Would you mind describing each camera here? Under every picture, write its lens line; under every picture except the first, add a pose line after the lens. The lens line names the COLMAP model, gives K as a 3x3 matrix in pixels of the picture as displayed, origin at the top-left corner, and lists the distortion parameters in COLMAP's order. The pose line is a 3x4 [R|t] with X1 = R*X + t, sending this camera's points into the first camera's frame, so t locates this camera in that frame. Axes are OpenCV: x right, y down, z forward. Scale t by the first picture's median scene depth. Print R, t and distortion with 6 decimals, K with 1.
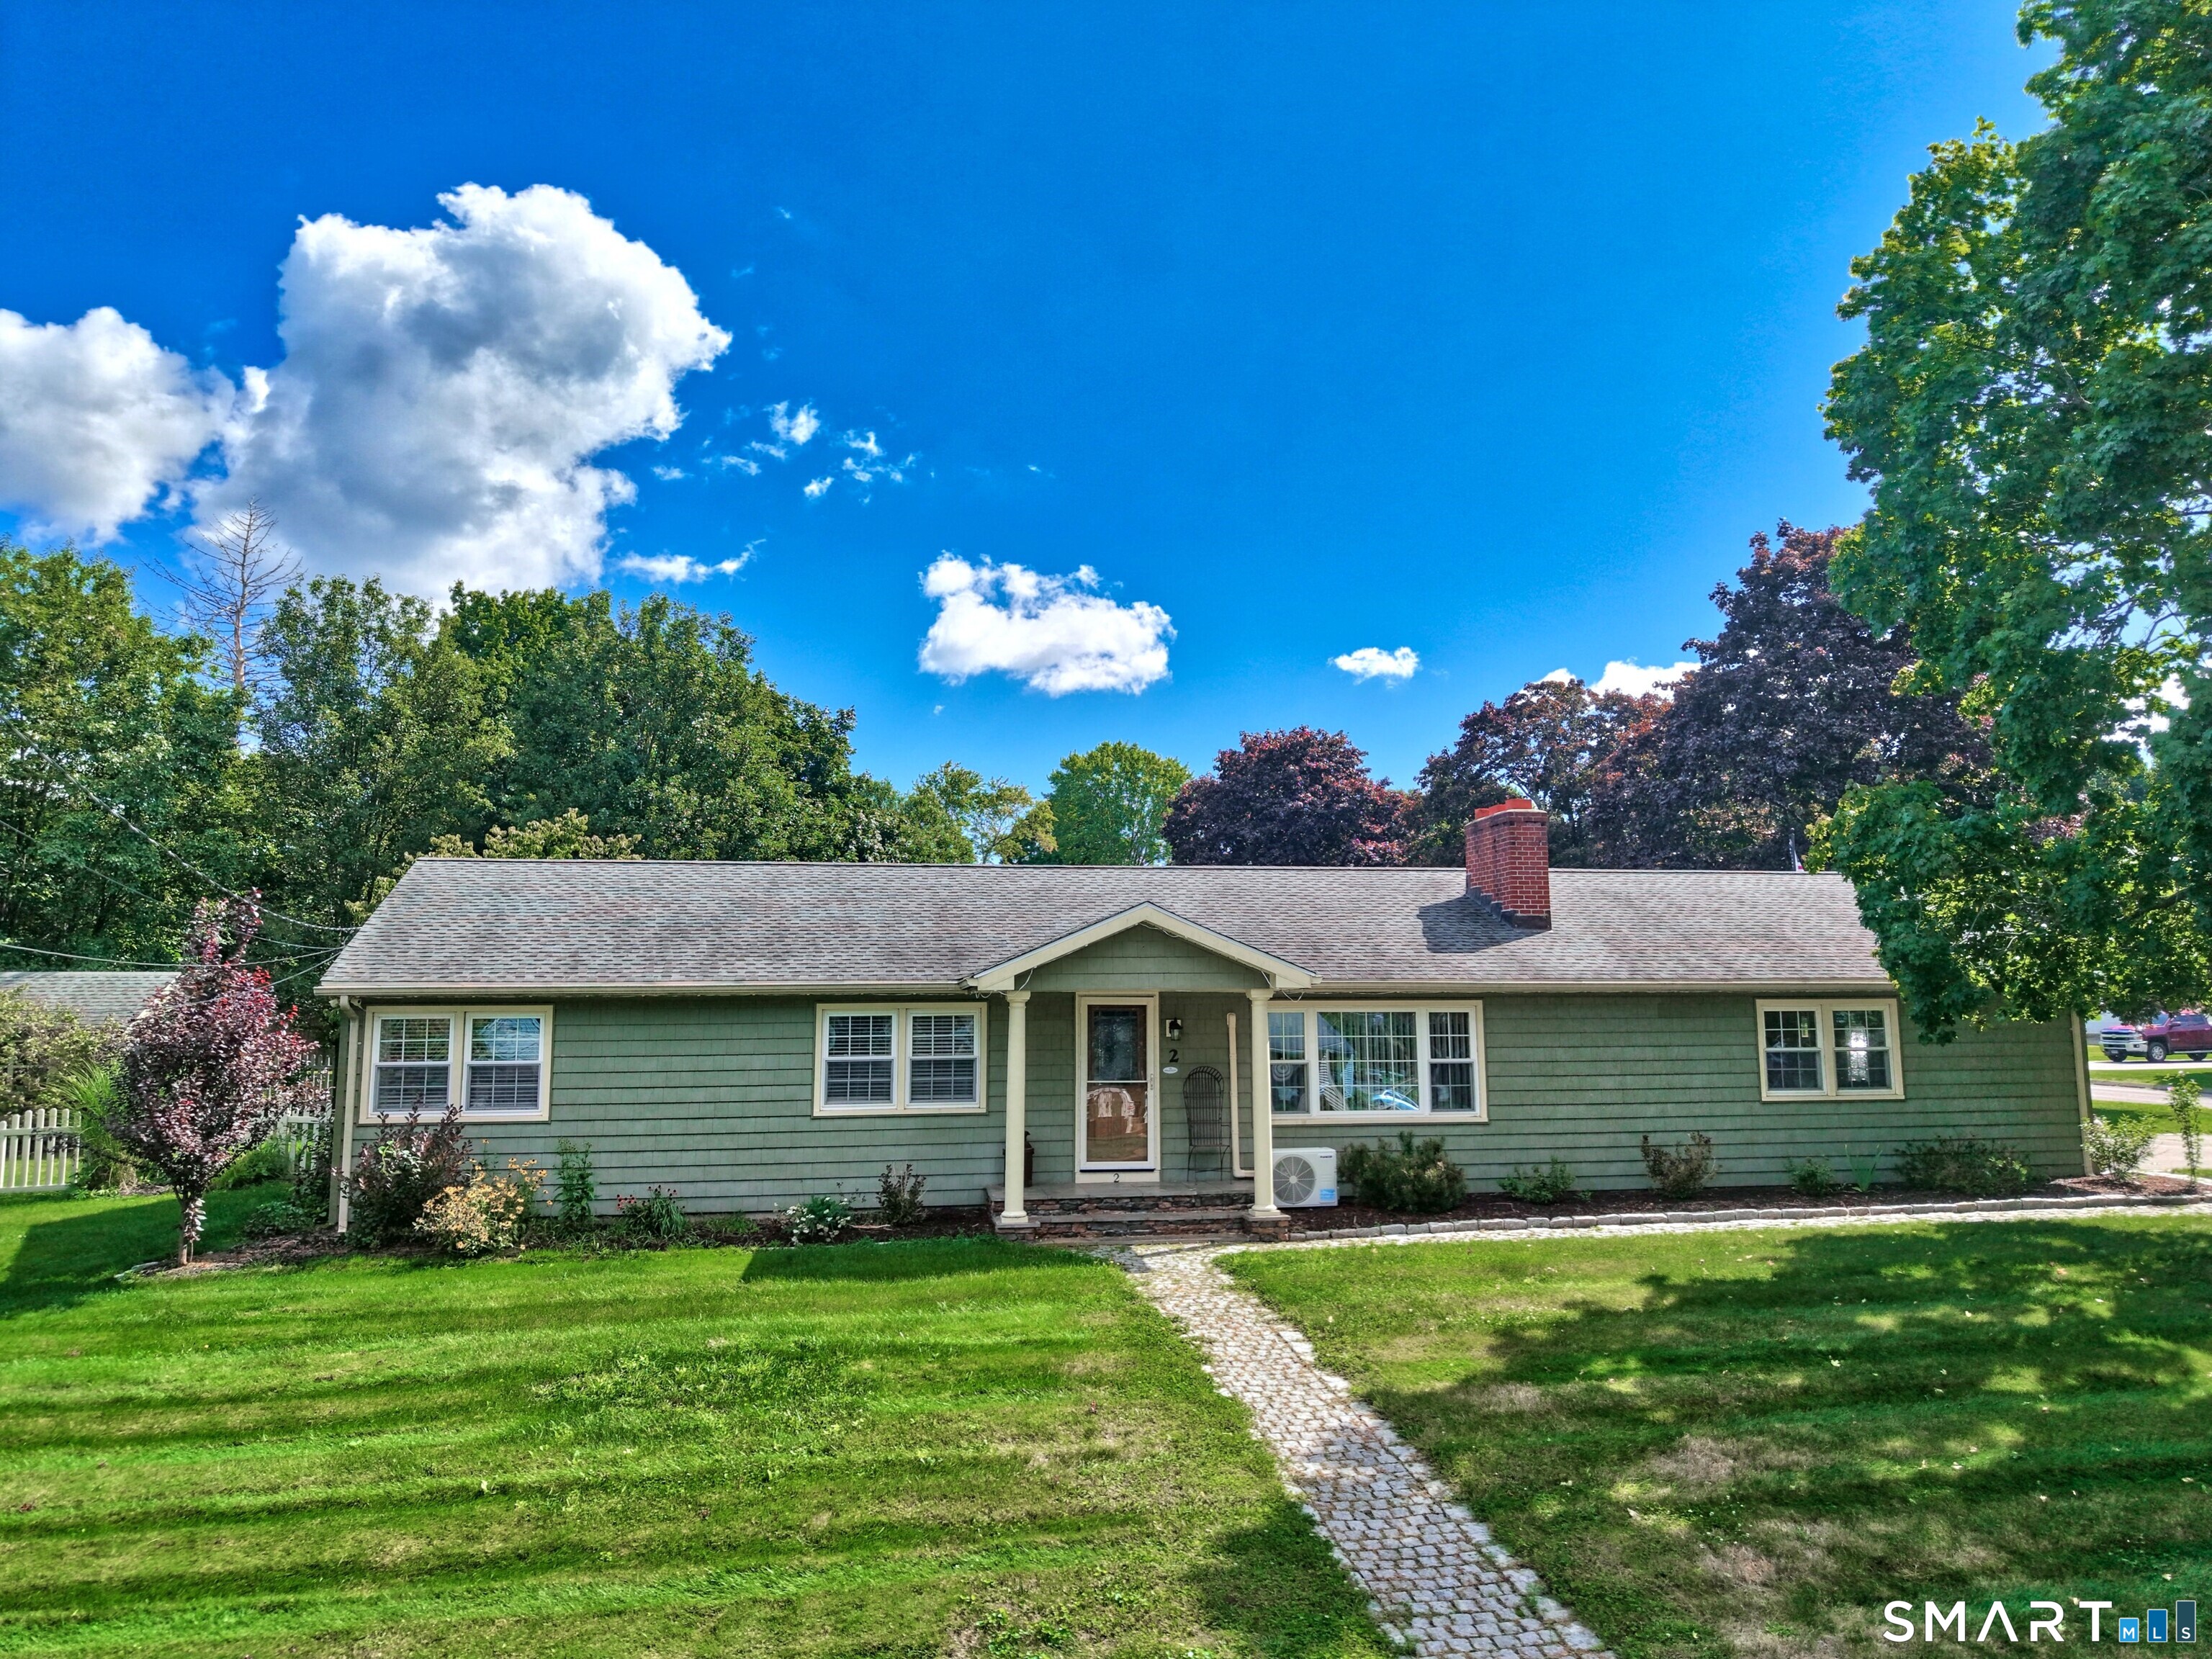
lens RADIAL K [[1456.8, 0, 1106.0], [0, 1456.8, 829.5], [0, 0, 1]] dist [0.006432, 0.000142]
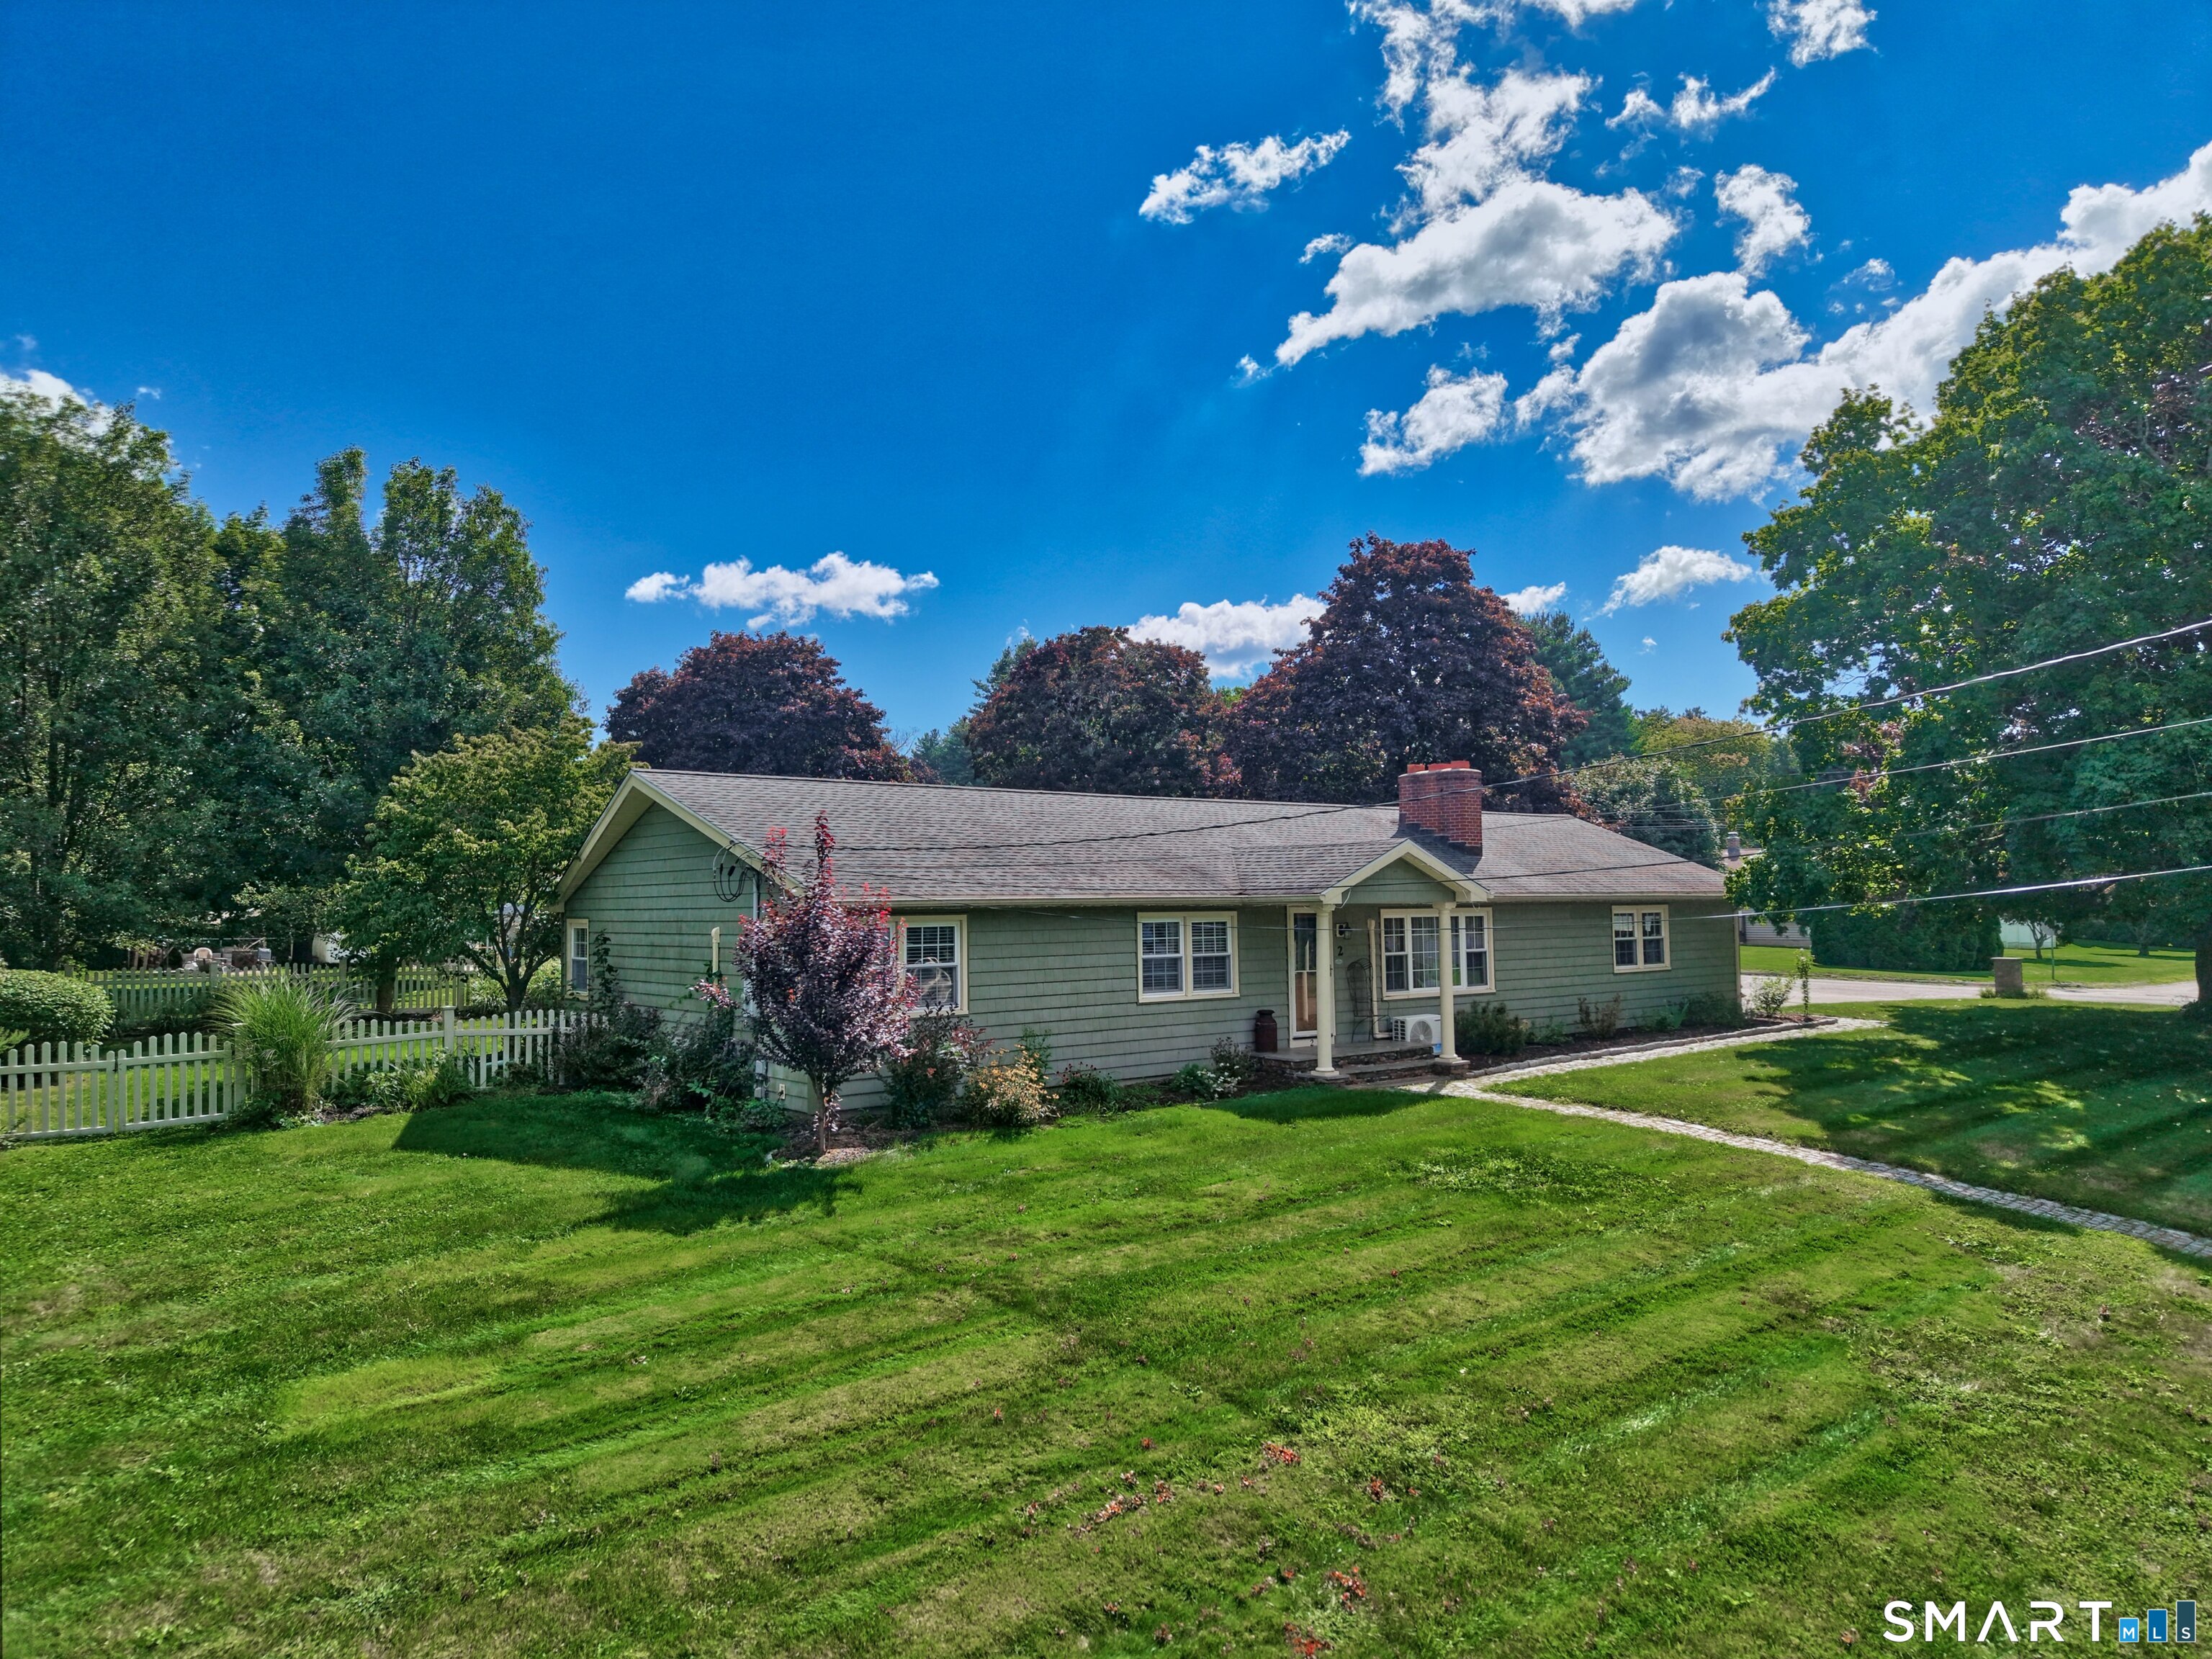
lens RADIAL K [[1514.8, 0, 1106.0], [0, 1514.8, 829.5], [0, 0, 1]] dist [0.007453, 0.001495]
pose [[0.888386, 0.016717, 0.458793, -0.789763], [-0.043539, 0.997901, 0.047945, -0.009953], [-0.457028, -0.062569, 0.887249, -0.112343]]
